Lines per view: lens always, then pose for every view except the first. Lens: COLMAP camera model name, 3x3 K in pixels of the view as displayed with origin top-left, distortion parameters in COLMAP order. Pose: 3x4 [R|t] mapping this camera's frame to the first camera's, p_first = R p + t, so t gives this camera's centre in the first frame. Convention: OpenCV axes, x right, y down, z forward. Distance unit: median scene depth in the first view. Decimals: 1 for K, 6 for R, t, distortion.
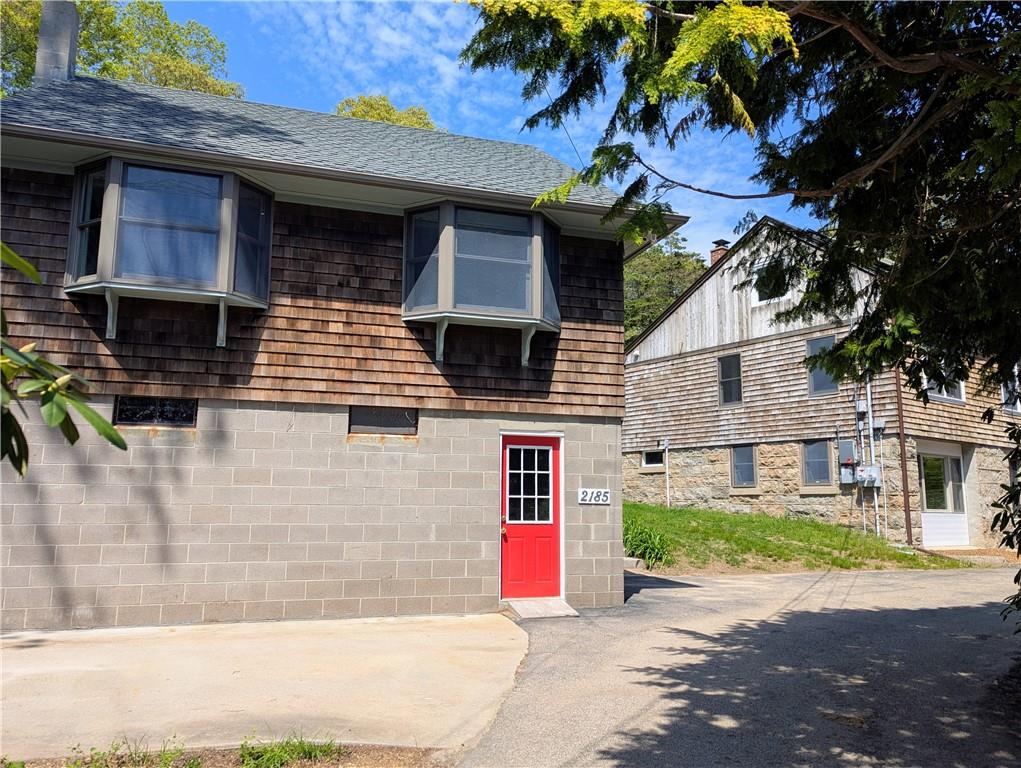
lens RADIAL K [[685.5, 0, 510.5], [0, 685.5, 384.0], [0, 0, 1]] dist [0.068428, -0.050539]
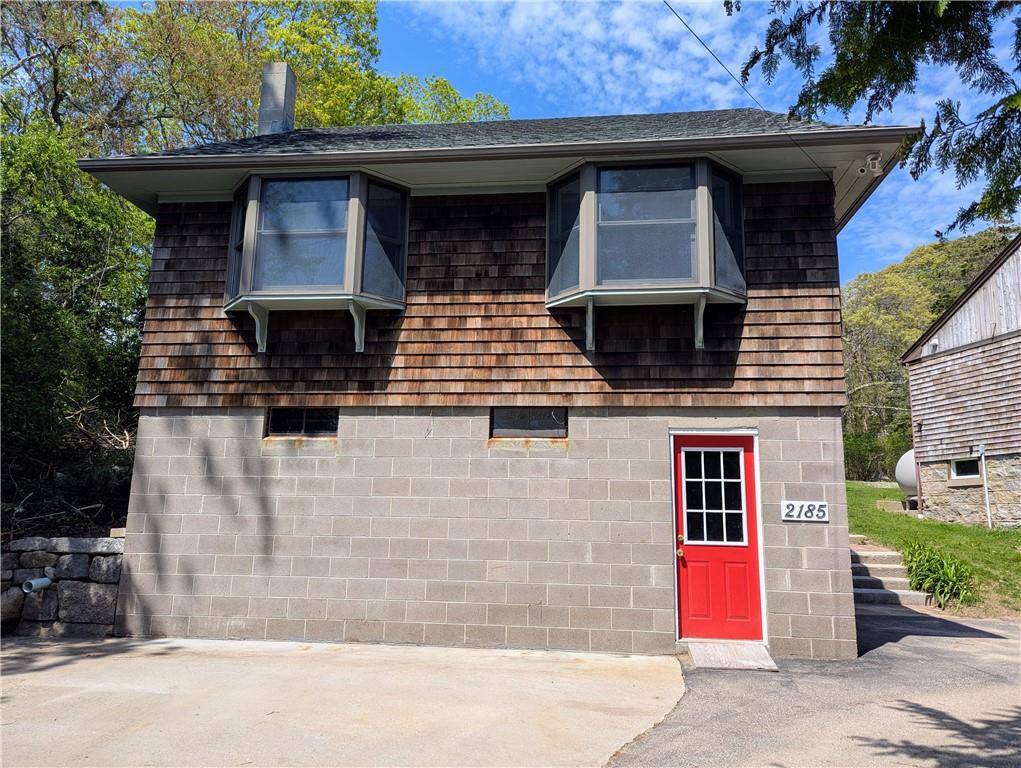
lens RADIAL K [[685.5, 0, 510.5], [0, 685.5, 384.0], [0, 0, 1]] dist [0.068428, -0.050539]
pose [[0.927322, -0.065028, -0.368573, 0.118448], [0.056808, 0.997836, -0.033123, 0.031215], [0.369929, 0.009778, 0.929009, 0.172125]]
